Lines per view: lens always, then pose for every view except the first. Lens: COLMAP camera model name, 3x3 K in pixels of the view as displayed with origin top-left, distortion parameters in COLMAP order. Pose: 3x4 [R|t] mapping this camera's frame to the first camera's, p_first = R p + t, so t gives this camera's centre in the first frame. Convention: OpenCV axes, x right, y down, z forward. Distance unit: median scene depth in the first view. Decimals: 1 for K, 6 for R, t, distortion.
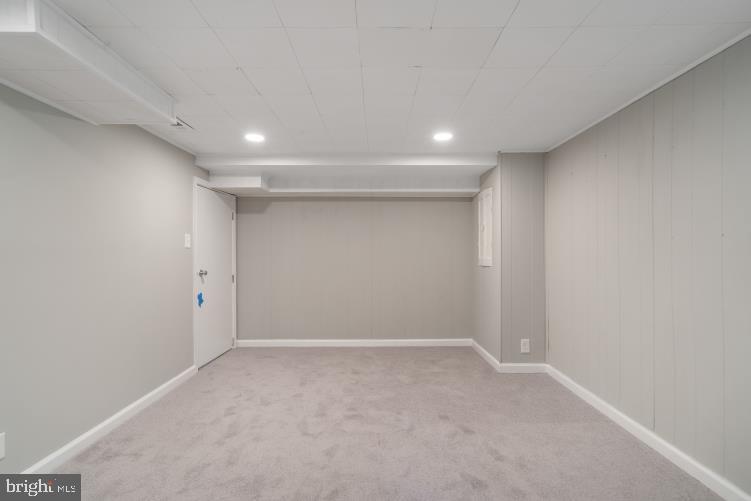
lens RADIAL K [[350.0, 0, 375.7], [0, 350.0, 252.3], [0, 0, 1]] dist [-0.002379, 0.000480]
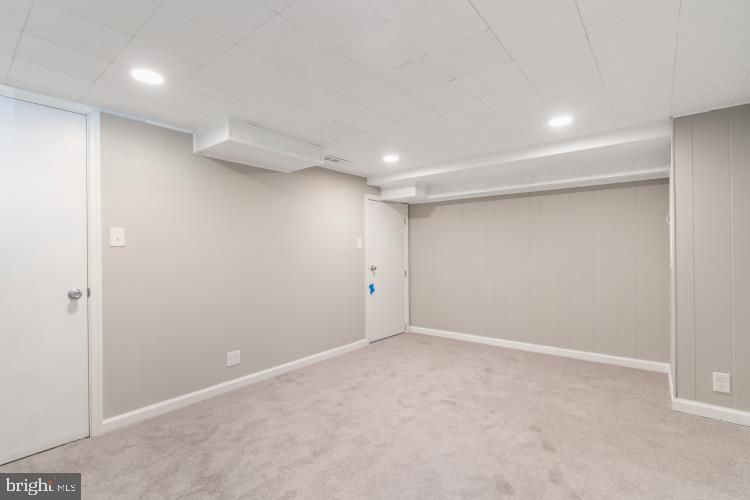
lens RADIAL K [[355.9, 0, 375.0], [0, 355.9, 250.0], [0, 0, 1]] dist [-0.001244, 0.000656]
pose [[0.771987, -0.007979, -0.635588, 0.344269], [0.007598, 0.999966, -0.003324, -0.002811], [0.635593, -0.002263, 0.772021, -0.001383]]
